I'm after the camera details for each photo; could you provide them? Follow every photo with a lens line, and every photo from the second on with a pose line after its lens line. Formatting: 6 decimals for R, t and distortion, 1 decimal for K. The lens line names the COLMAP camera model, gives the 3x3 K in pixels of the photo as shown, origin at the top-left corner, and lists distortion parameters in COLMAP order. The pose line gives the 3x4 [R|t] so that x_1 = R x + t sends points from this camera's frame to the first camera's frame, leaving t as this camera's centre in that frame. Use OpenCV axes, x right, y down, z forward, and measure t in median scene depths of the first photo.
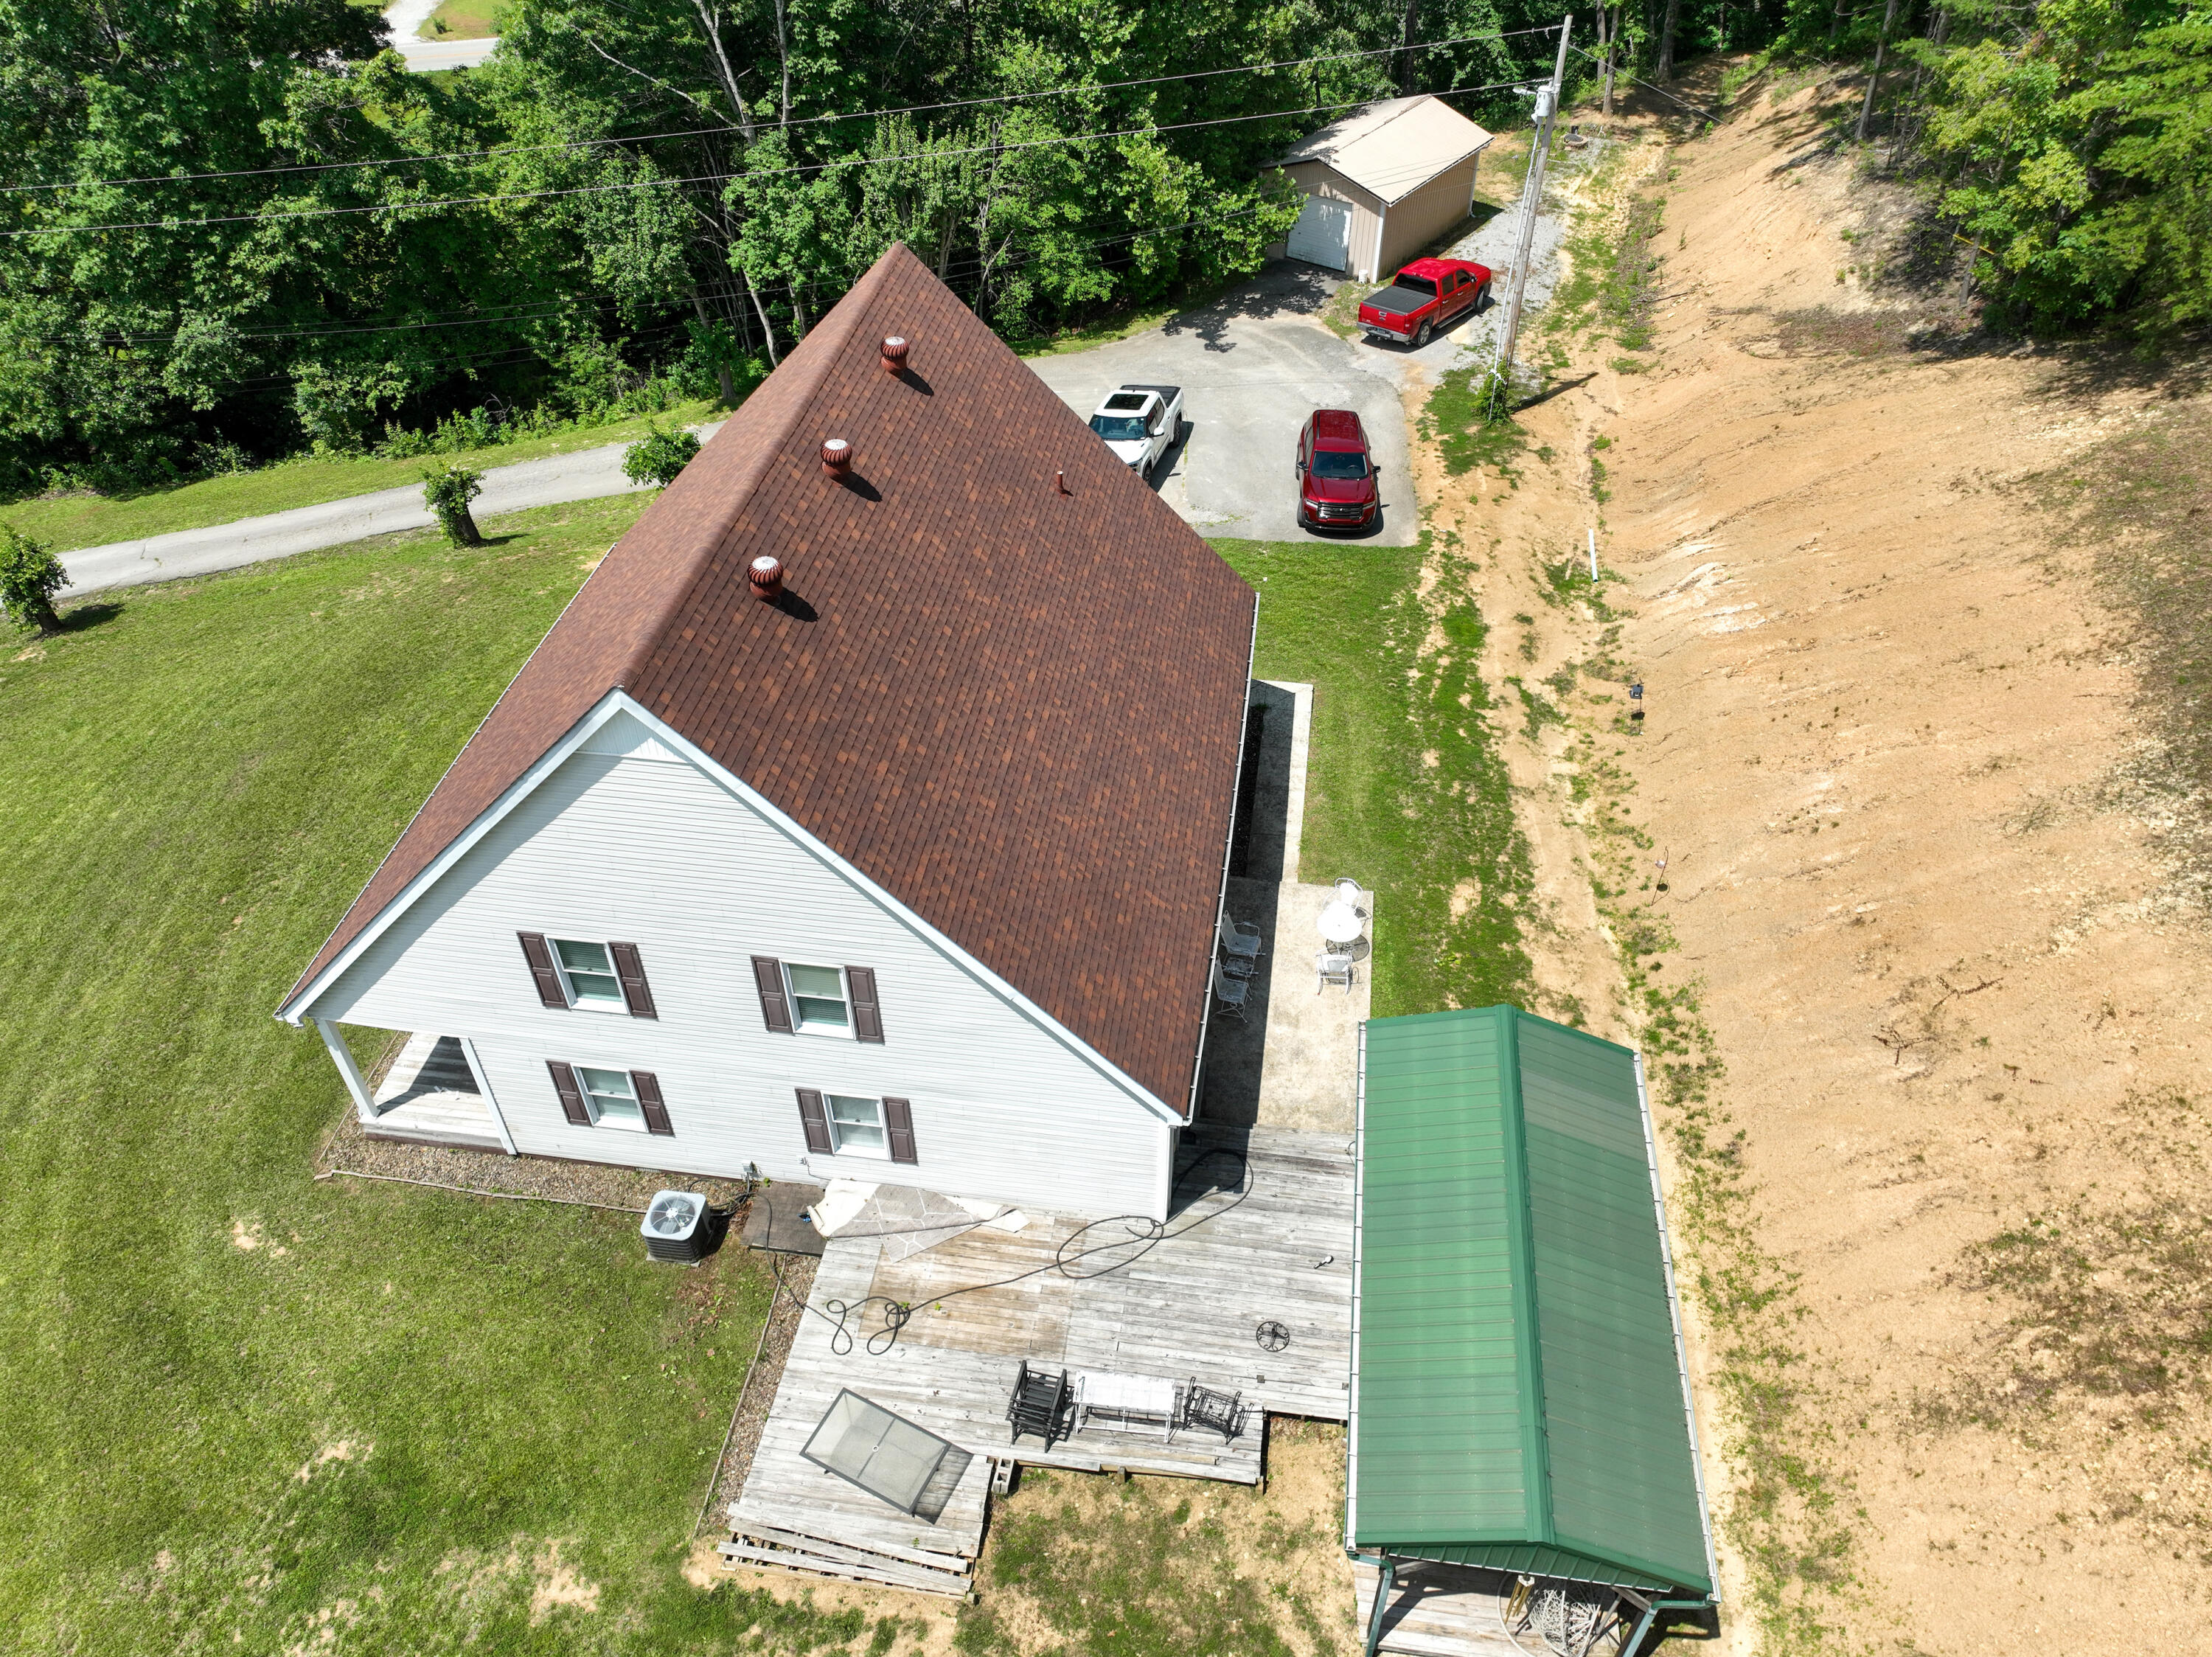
lens RADIAL K [[1553.3, 0, 1117.5], [0, 1553.3, 825.9], [0, 0, 1]] dist [0.004782, 0.010321]
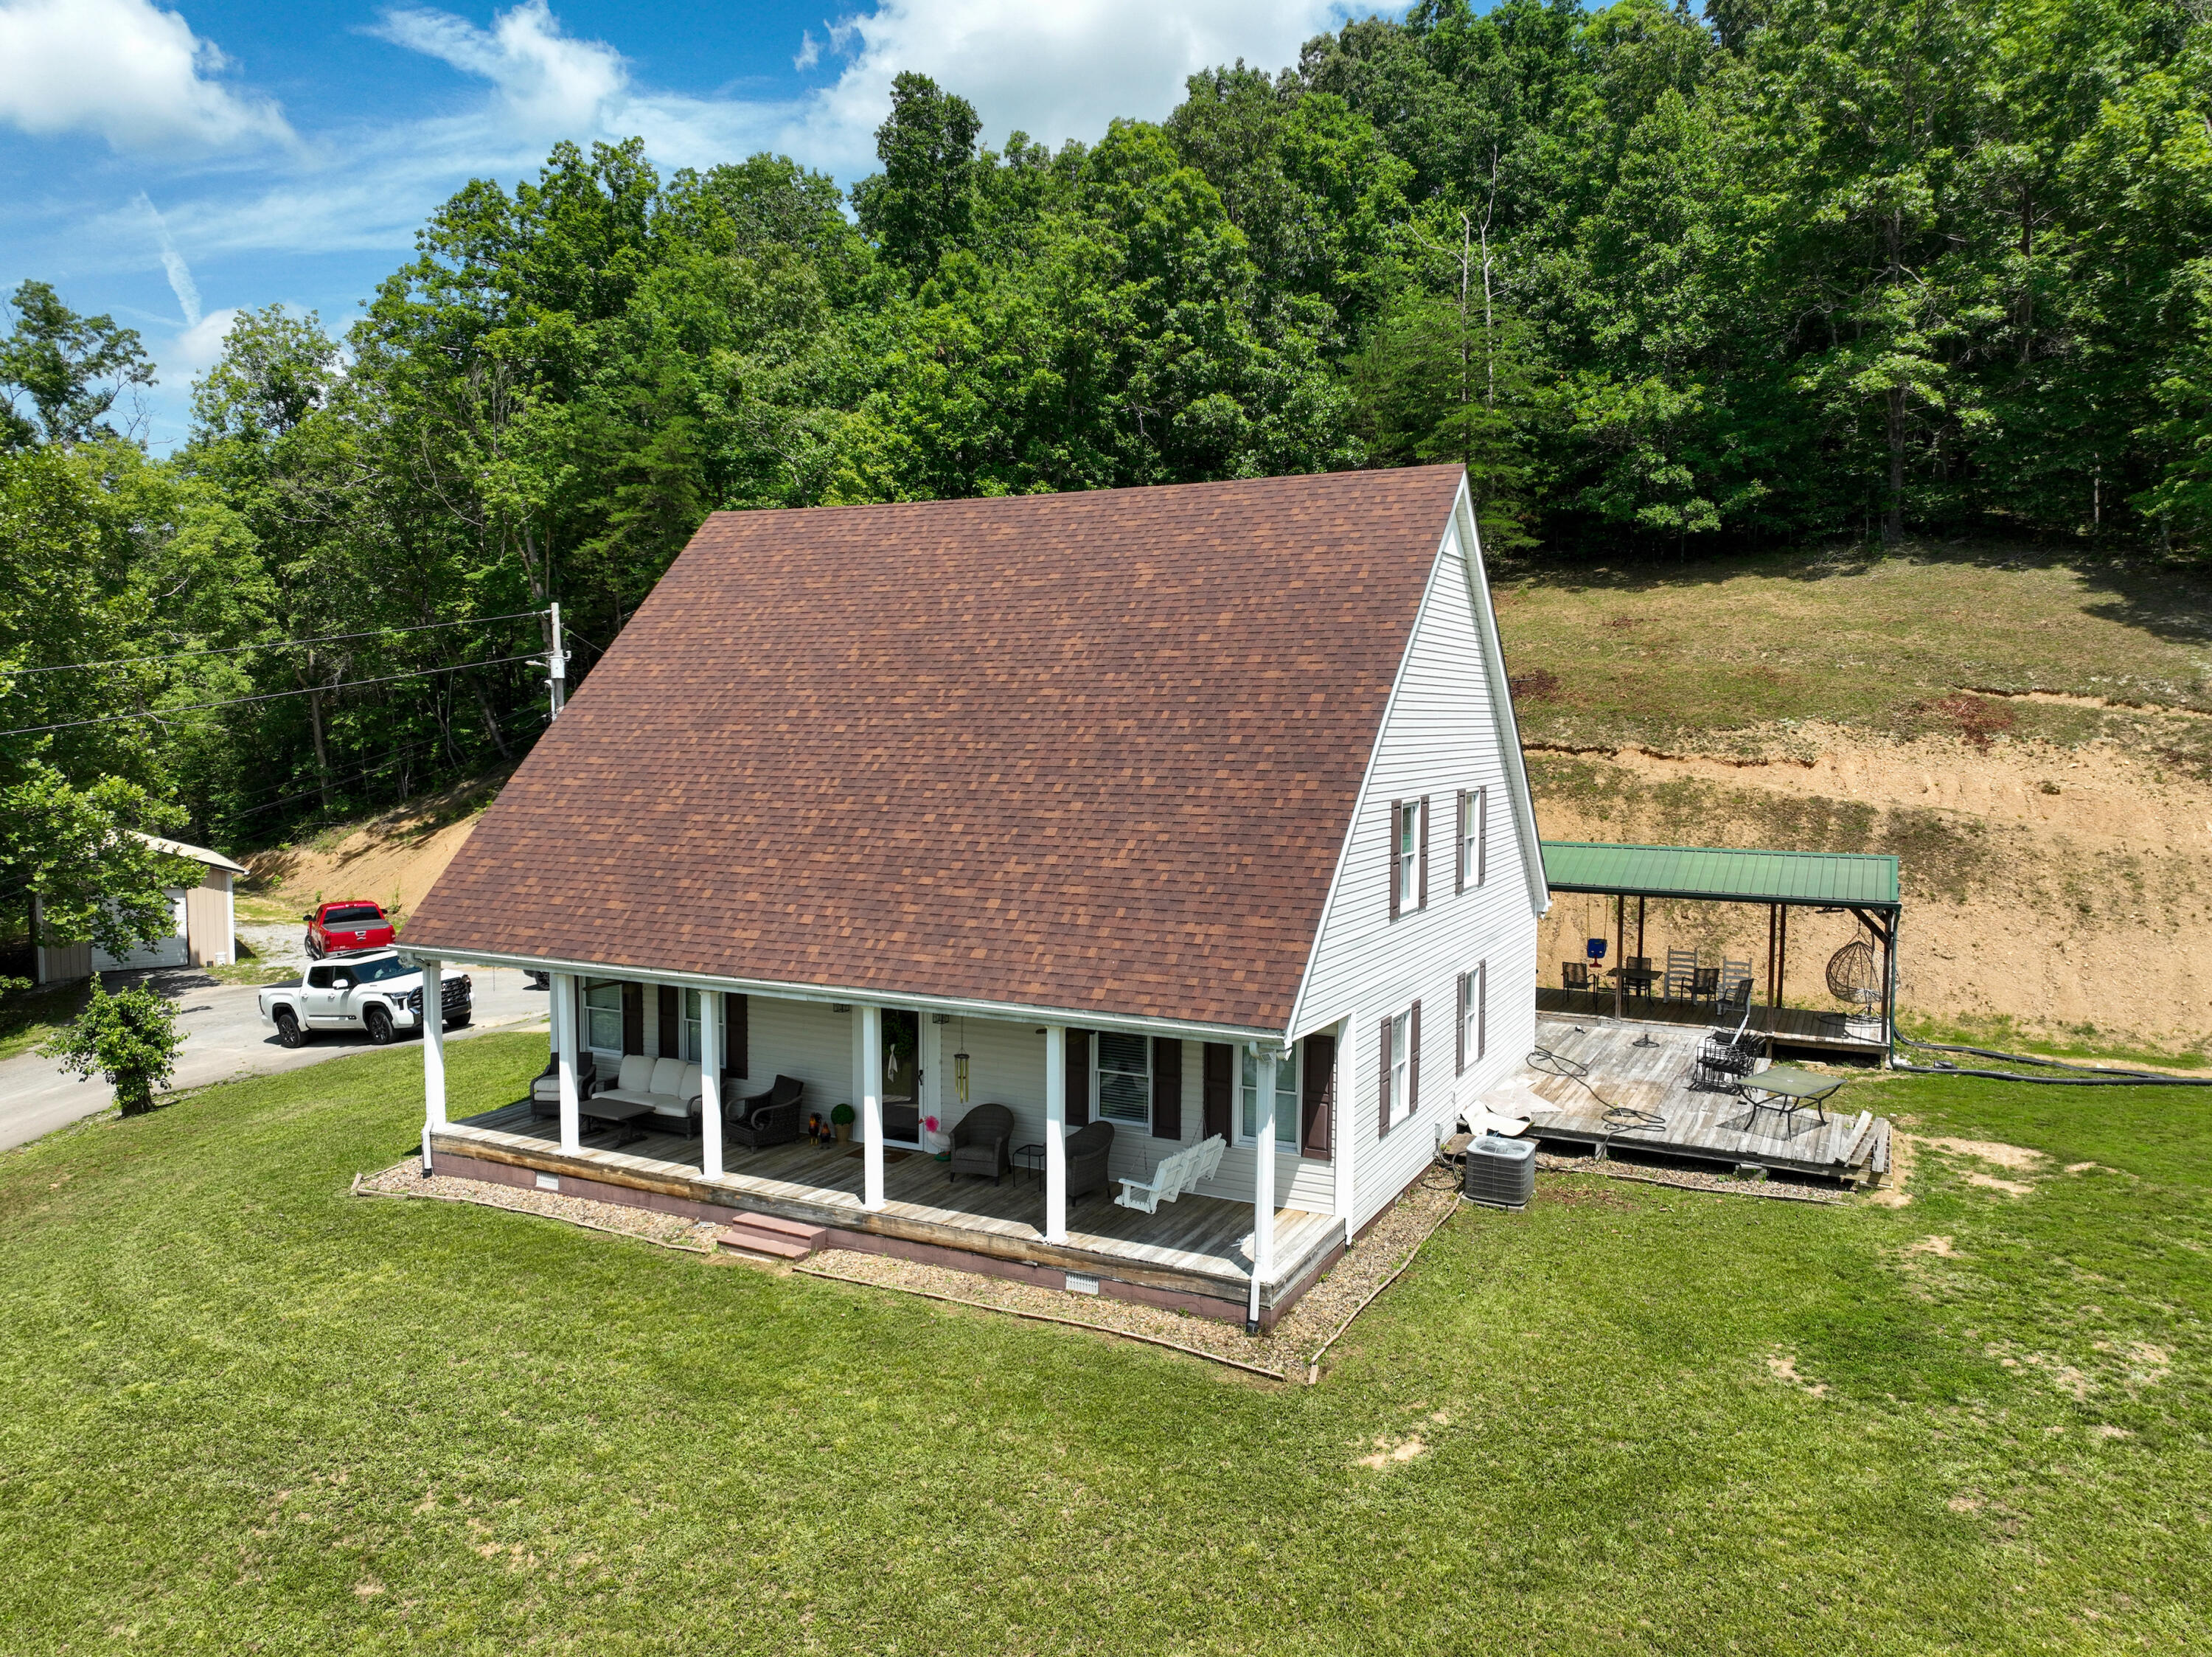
lens RADIAL K [[1553.3, 0, 1124.5], [0, 1553.3, 819.5], [0, 0, 1]] dist [0.004782, 0.010321]
pose [[0.317060, -0.062638, 0.946335, -0.911733], [0.625784, 0.763593, -0.159121, 0.085778], [-0.712648, 0.642652, 0.281303, 0.597852]]
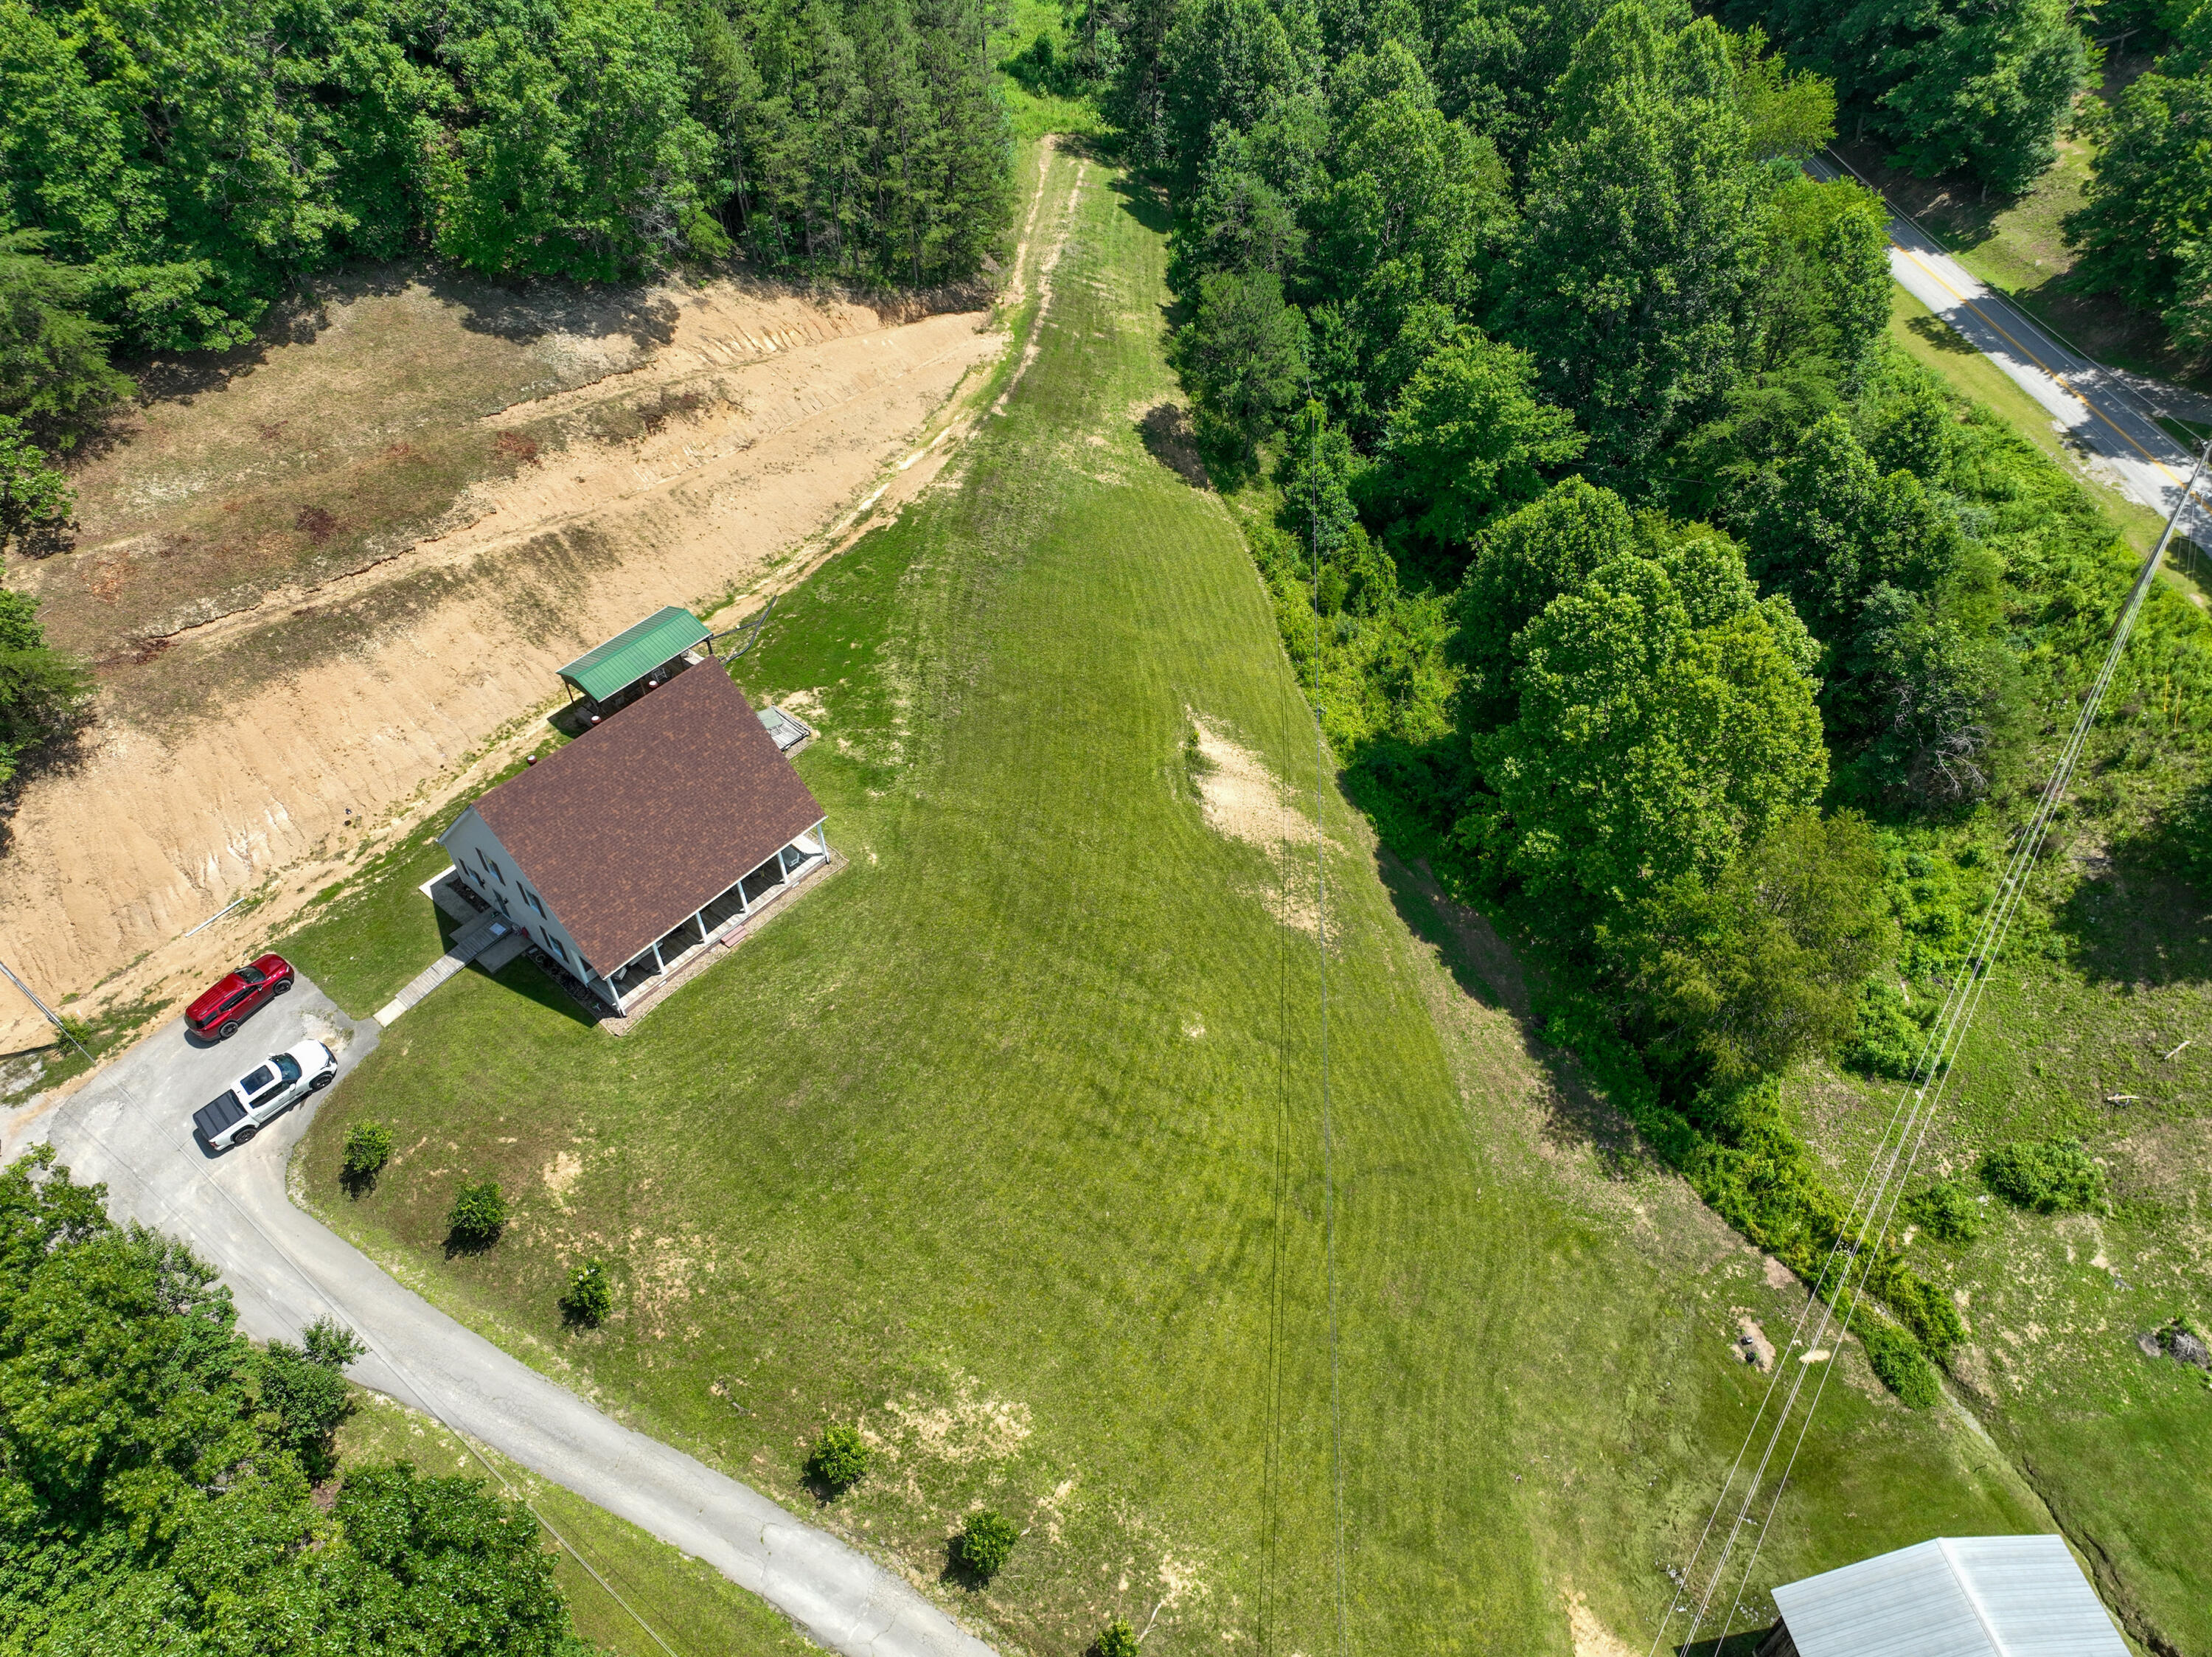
lens RADIAL K [[1553.3, 0, 1117.0], [0, 1553.3, 824.8], [0, 0, 1]] dist [0.004782, 0.010321]
pose [[-0.839292, -0.375602, 0.393082, -1.794447], [0.376446, 0.120183, 0.918610, -2.038897], [-0.392273, 0.918956, 0.040525, 0.479962]]
